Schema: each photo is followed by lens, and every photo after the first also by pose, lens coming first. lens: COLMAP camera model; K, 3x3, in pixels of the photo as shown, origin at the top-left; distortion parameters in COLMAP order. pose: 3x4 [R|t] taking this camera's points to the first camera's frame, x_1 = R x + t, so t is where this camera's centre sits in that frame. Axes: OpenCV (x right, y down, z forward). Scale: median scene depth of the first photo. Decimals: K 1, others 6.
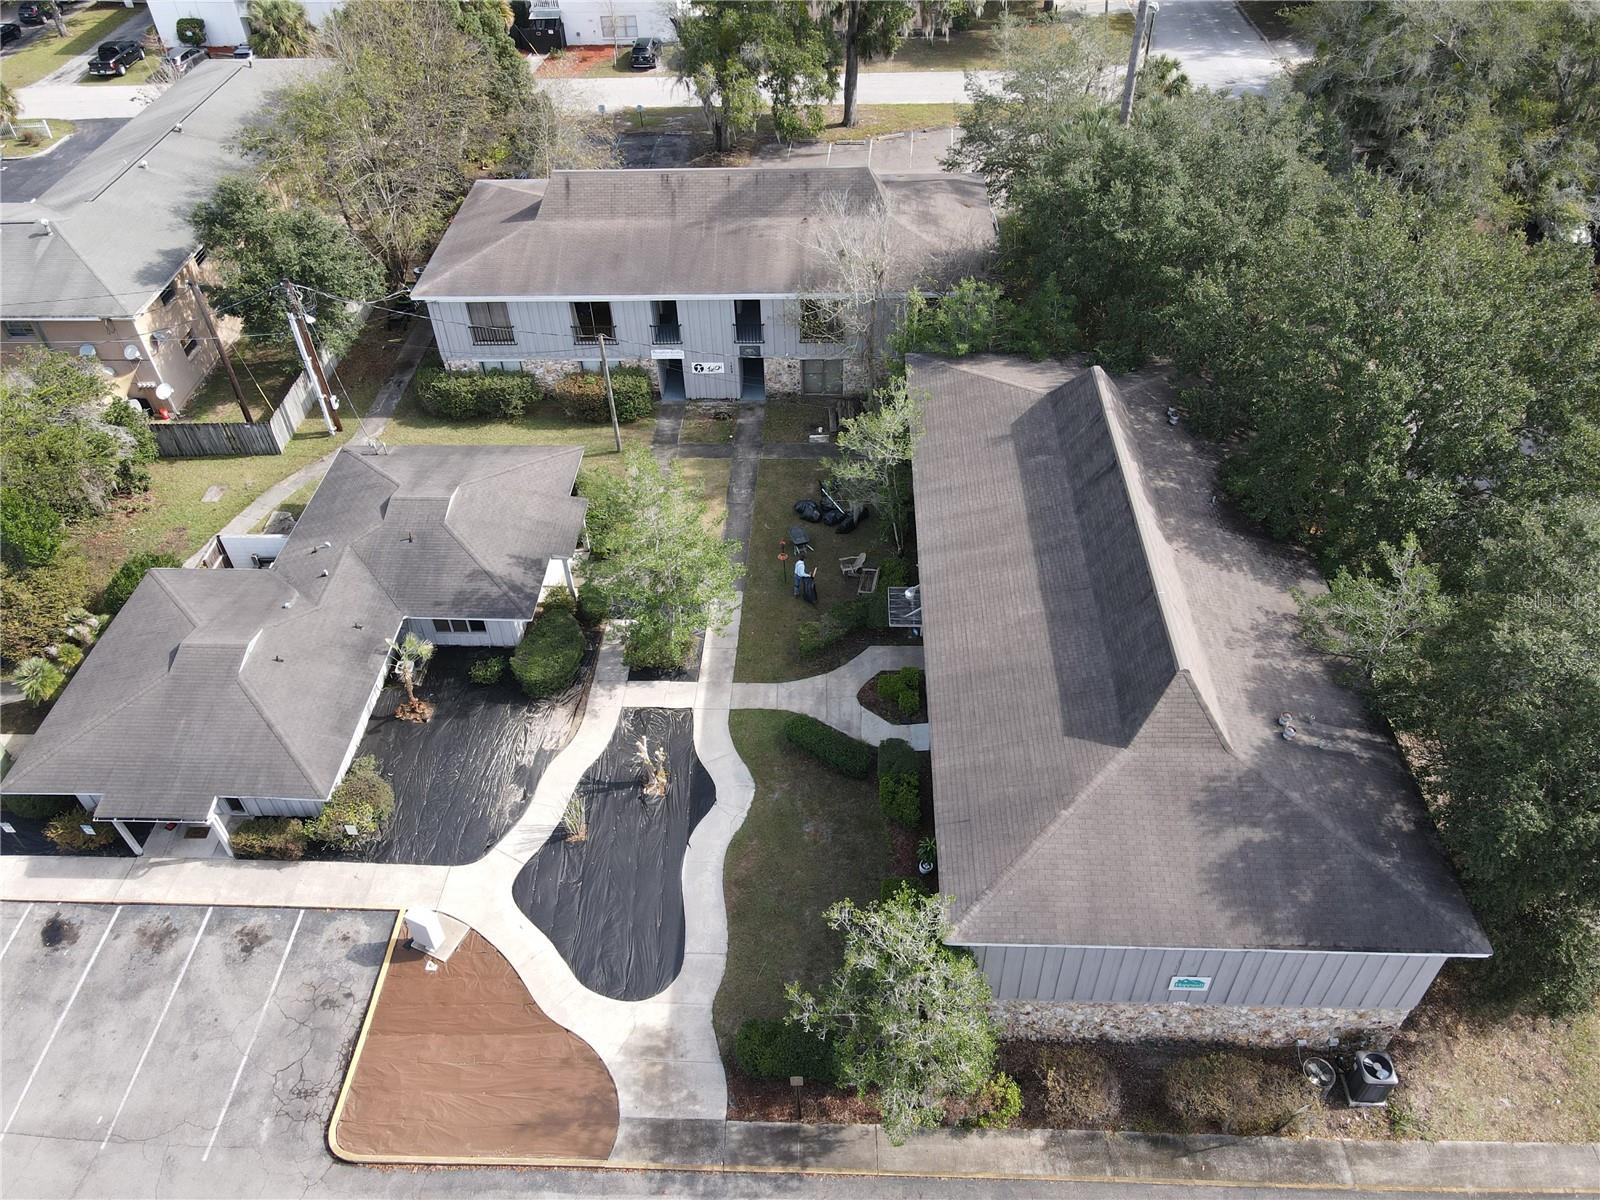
lens RADIAL K [[1182.3, 0, 786.8], [0, 1182.3, 597.4], [0, 0, 1]] dist [0.025939, -0.002839]
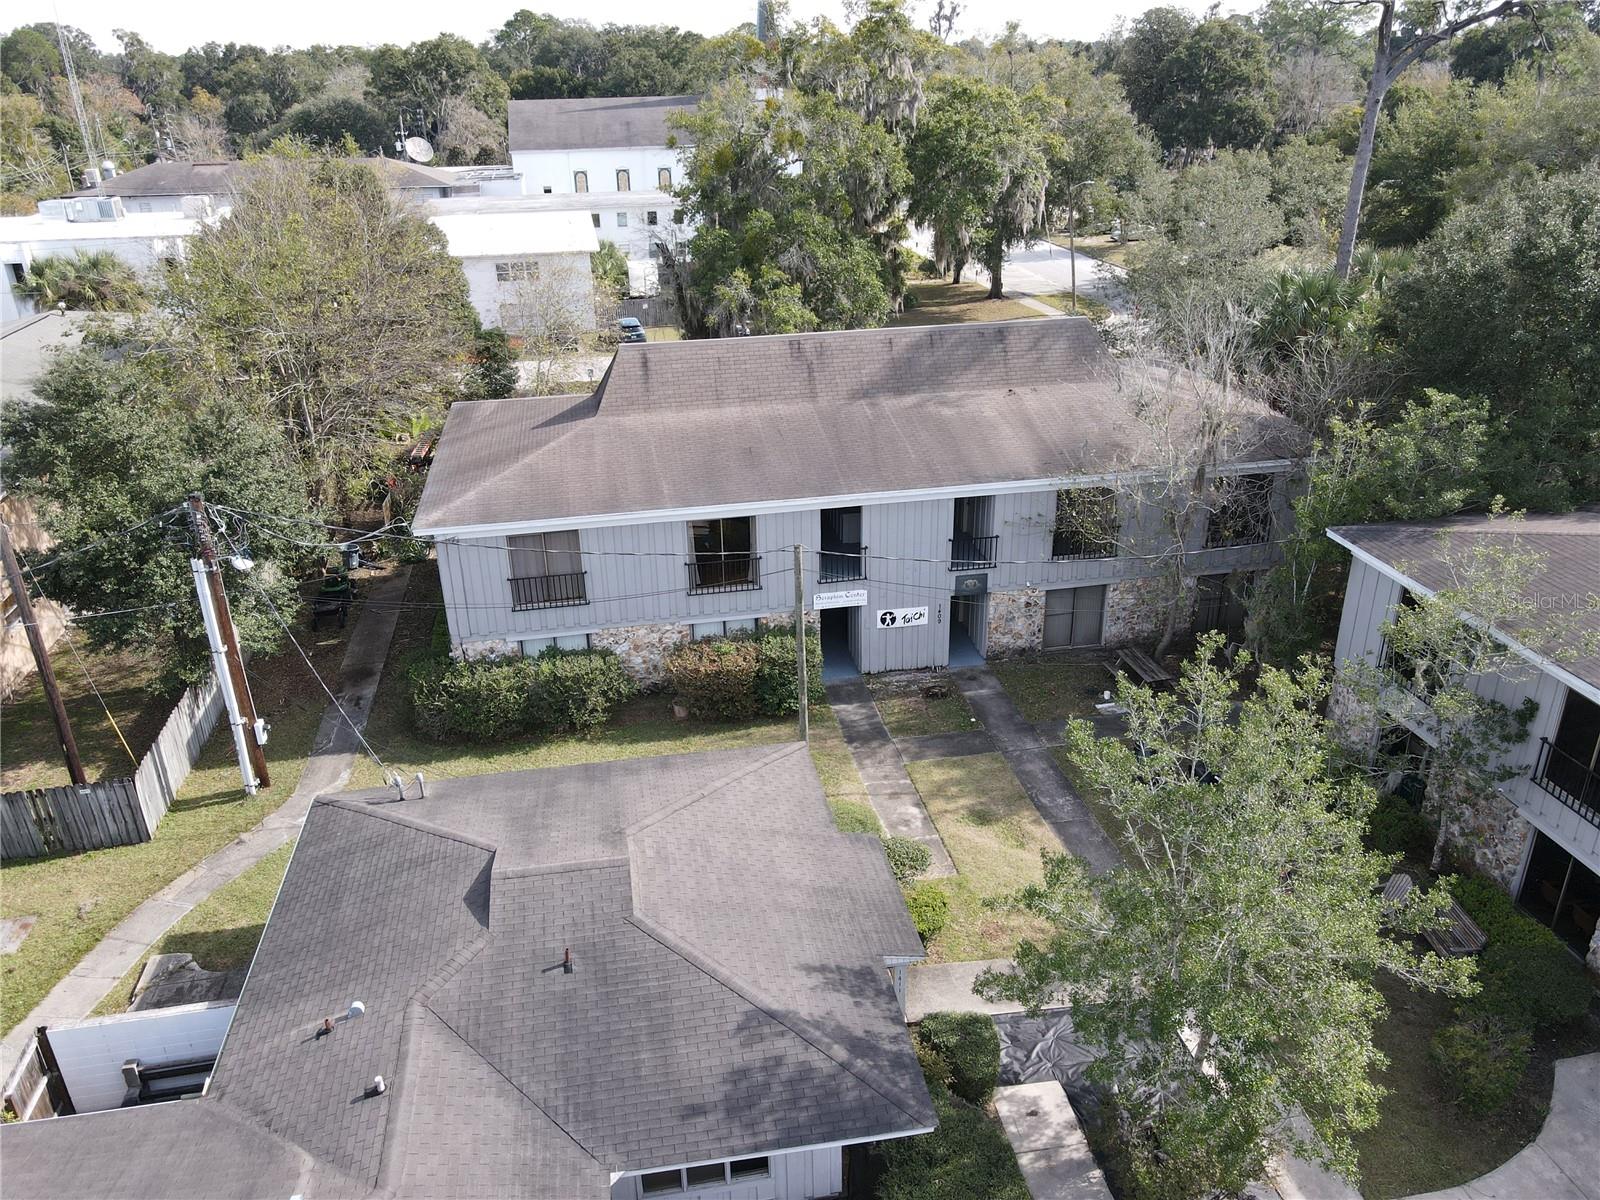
lens RADIAL K [[1169.2, 0, 767.4], [0, 1169.2, 598.6], [0, 0, 1]] dist [0.025008, -0.031804]
pose [[0.976244, -0.077376, 0.202386, -0.267403], [0.138000, 0.942149, -0.305469, -0.028752], [-0.167042, 0.326142, 0.930445, 0.463923]]
